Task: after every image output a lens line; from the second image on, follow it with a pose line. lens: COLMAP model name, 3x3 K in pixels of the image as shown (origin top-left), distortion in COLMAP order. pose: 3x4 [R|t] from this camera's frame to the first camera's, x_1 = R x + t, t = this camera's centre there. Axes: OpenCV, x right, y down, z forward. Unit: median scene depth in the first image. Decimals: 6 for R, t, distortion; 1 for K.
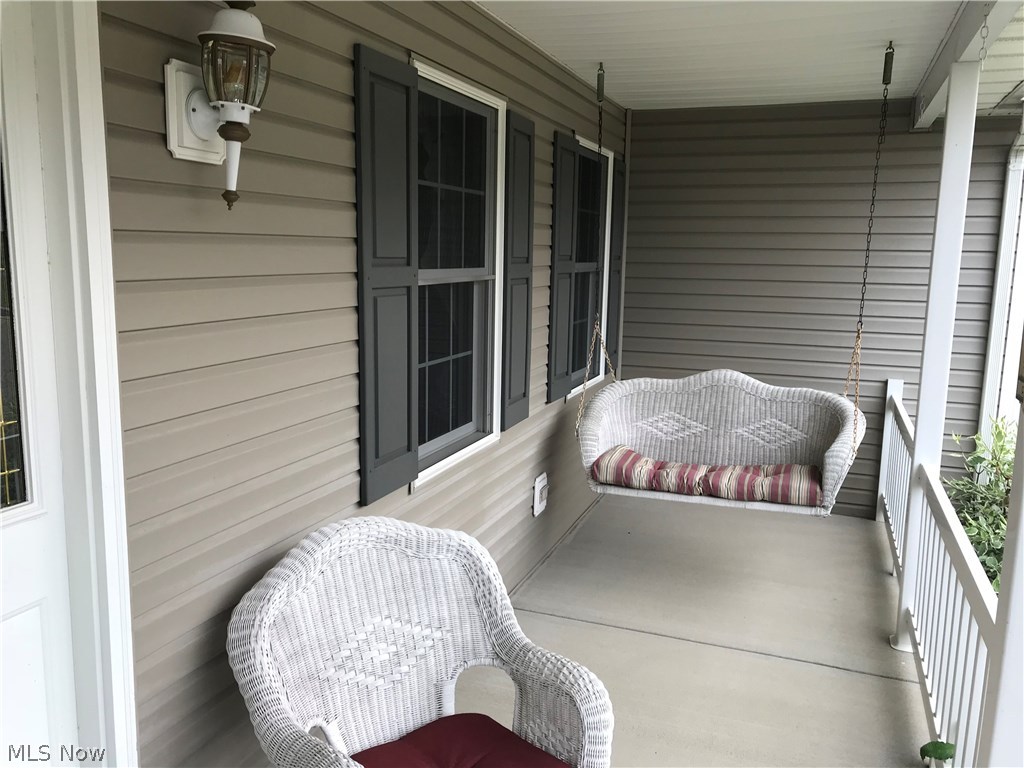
lens RADIAL K [[849.0, 0, 507.2], [0, 849.0, 379.0], [0, 0, 1]] dist [0.046769, -0.054755]
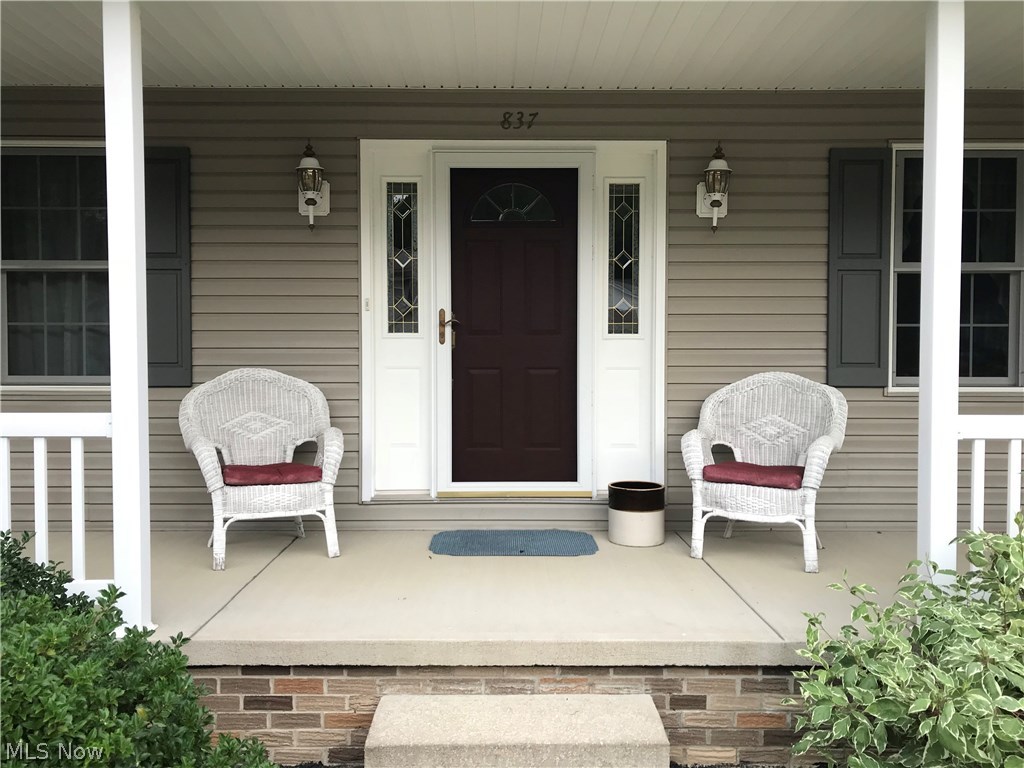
lens RADIAL K [[849.0, 0, 517.2], [0, 849.0, 380.7], [0, 0, 1]] dist [0.046769, -0.054755]
pose [[0.367384, 0.002418, -0.930066, 1.577078], [-0.135419, 0.989479, -0.050919, 0.388263], [0.920158, 0.144655, 0.363846, -0.369765]]
